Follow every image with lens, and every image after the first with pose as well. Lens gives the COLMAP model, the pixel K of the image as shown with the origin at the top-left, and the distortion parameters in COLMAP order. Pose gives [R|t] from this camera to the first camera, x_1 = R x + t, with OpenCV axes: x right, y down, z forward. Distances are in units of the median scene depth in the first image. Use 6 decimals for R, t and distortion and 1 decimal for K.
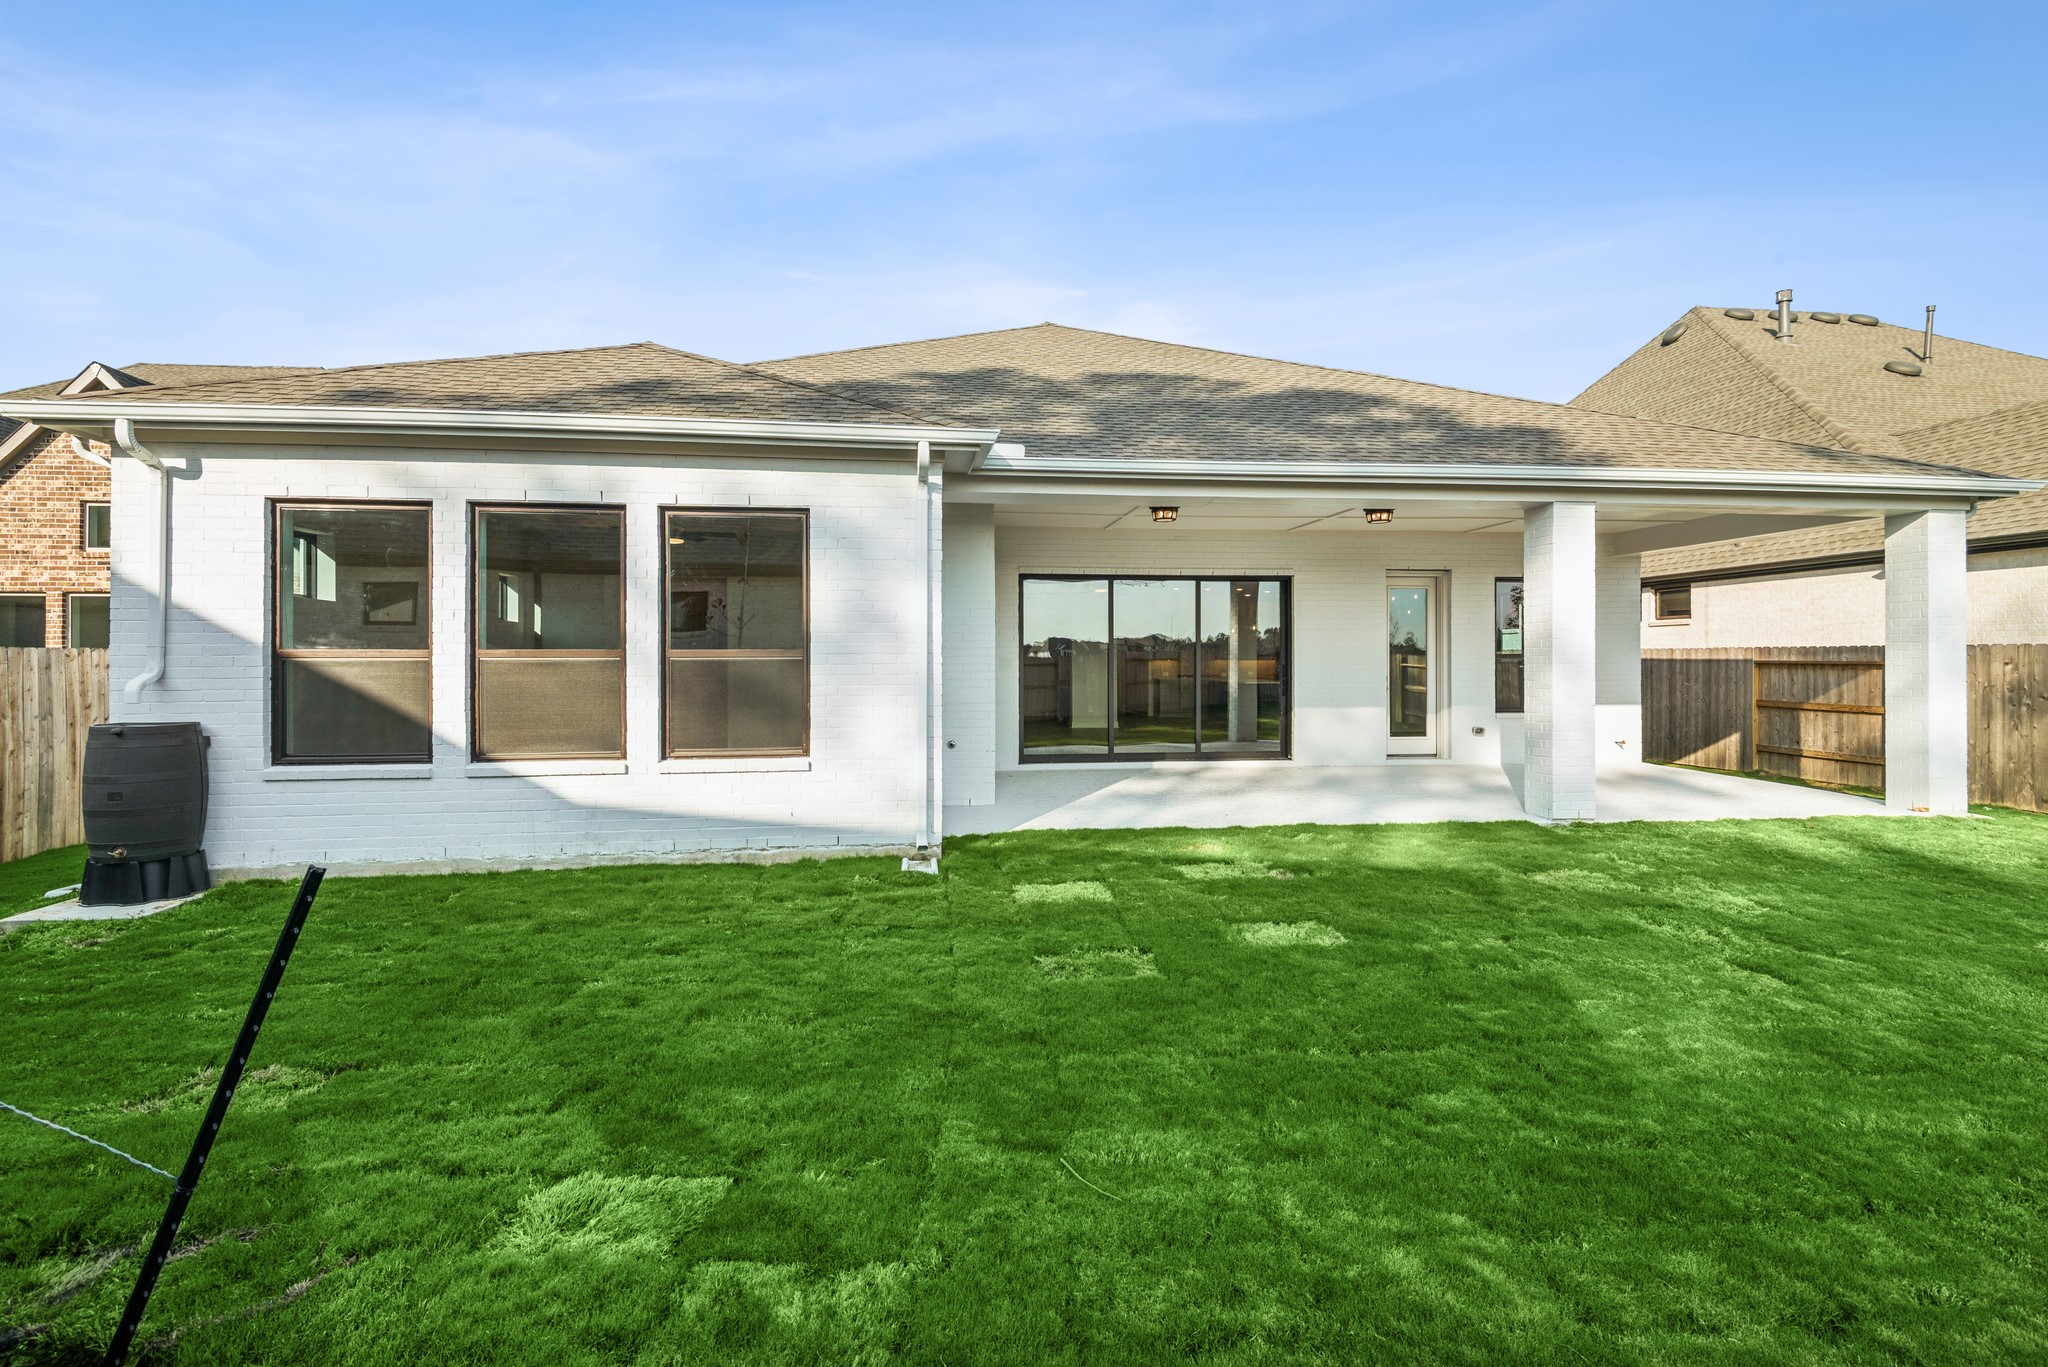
lens RADIAL K [[931.6, 0, 1029.7], [0, 931.6, 662.8], [0, 0, 1]] dist [0.024481, -0.012547]
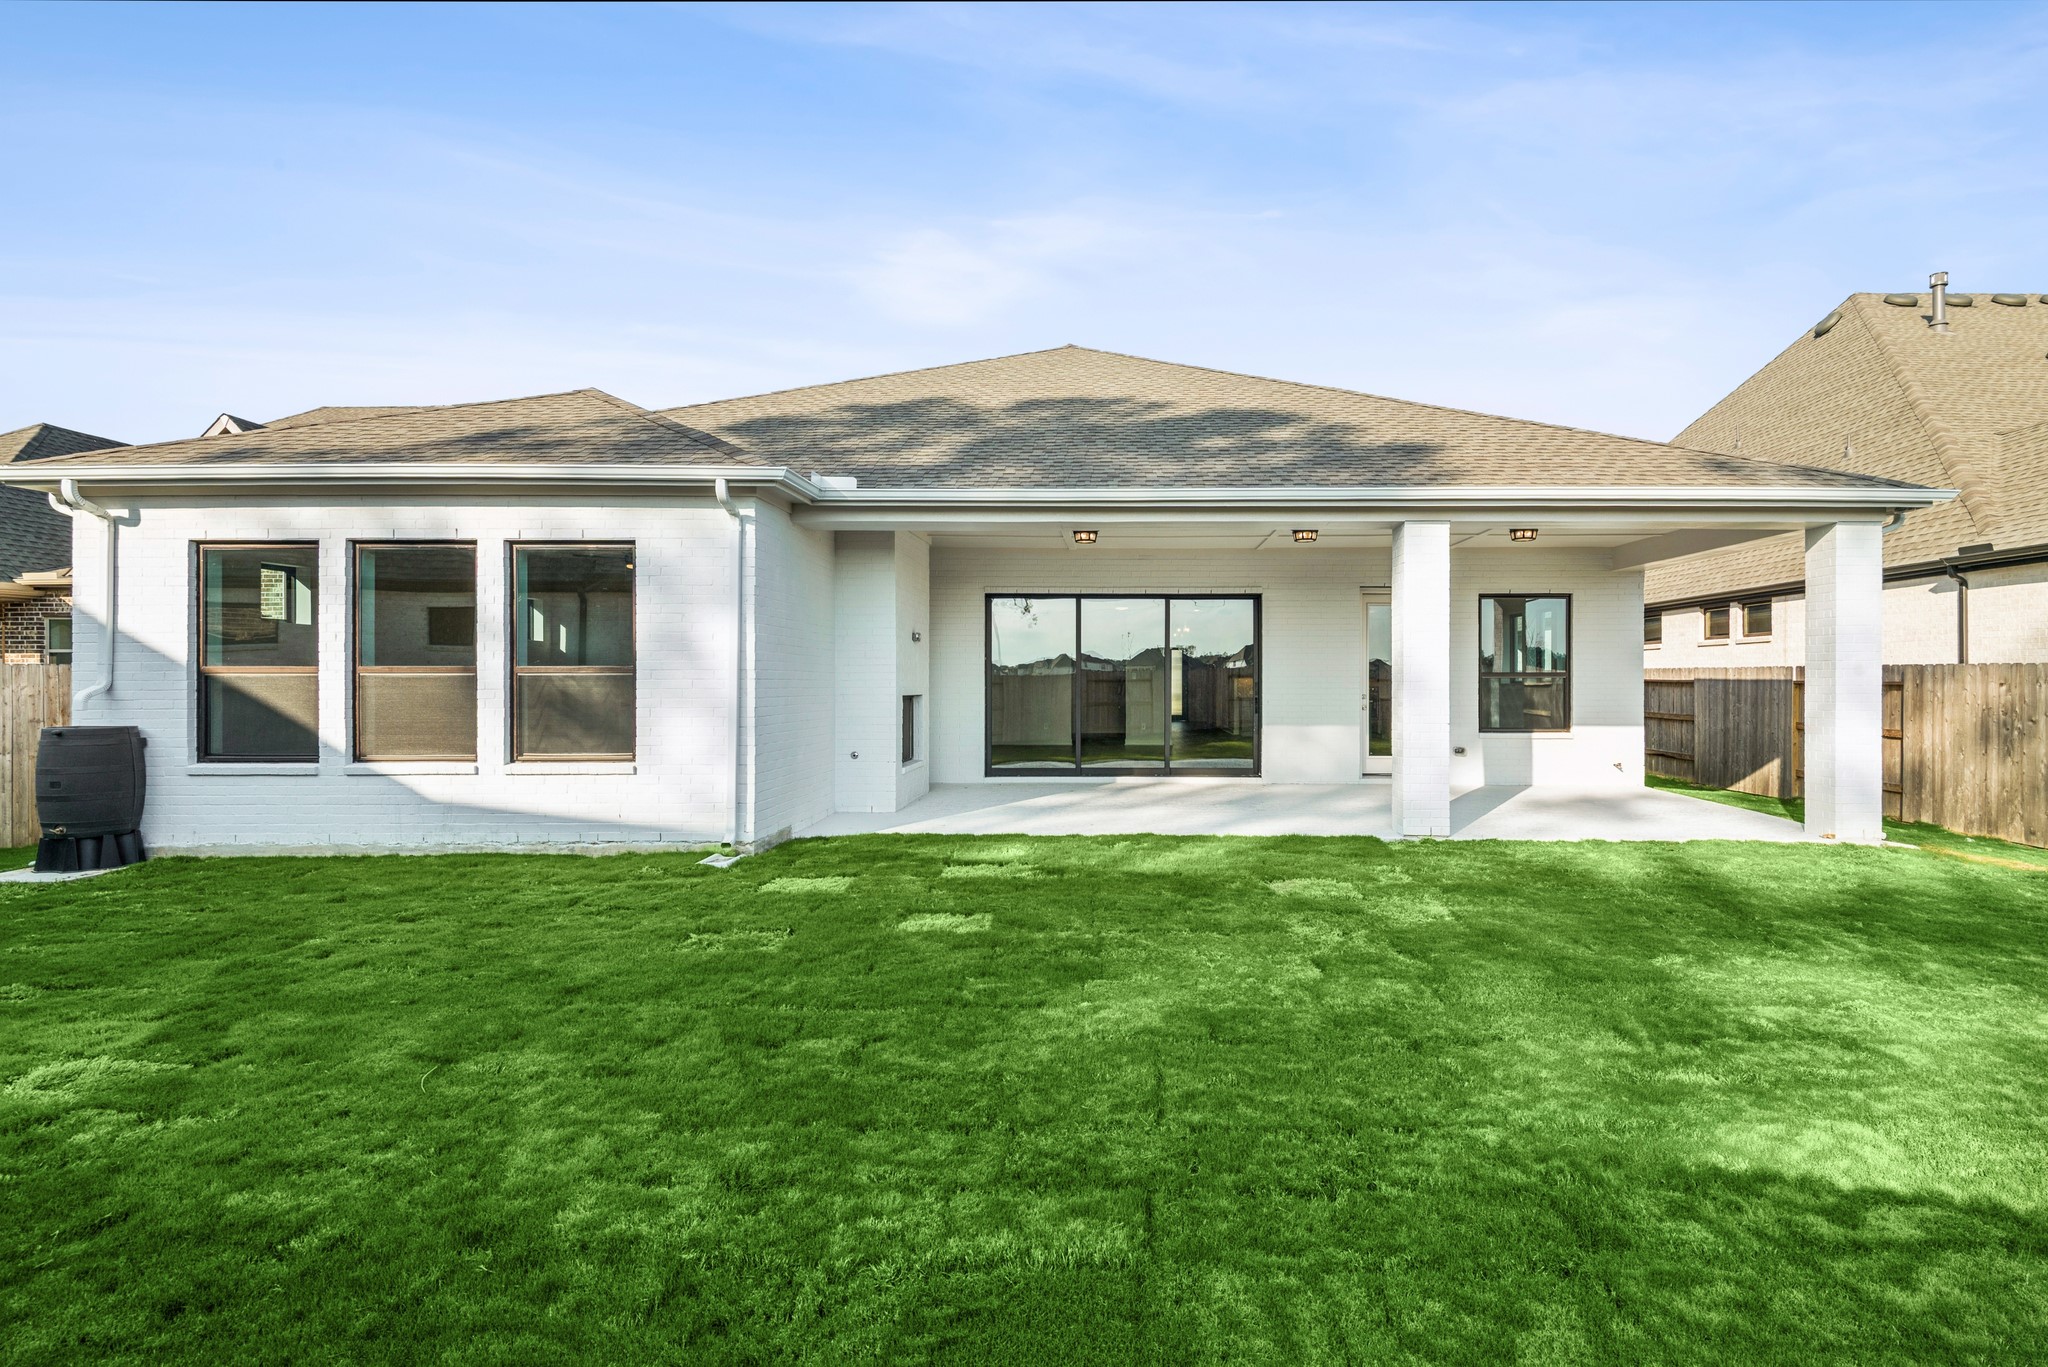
lens RADIAL K [[931.6, 0, 1030.6], [0, 931.6, 687.0], [0, 0, 1]] dist [0.024481, -0.012547]
pose [[0.992852, 0.003530, -0.119301, 0.374428], [-0.002833, 0.999978, 0.006012, 0.002240], [0.119320, -0.005631, 0.992840, -0.063105]]
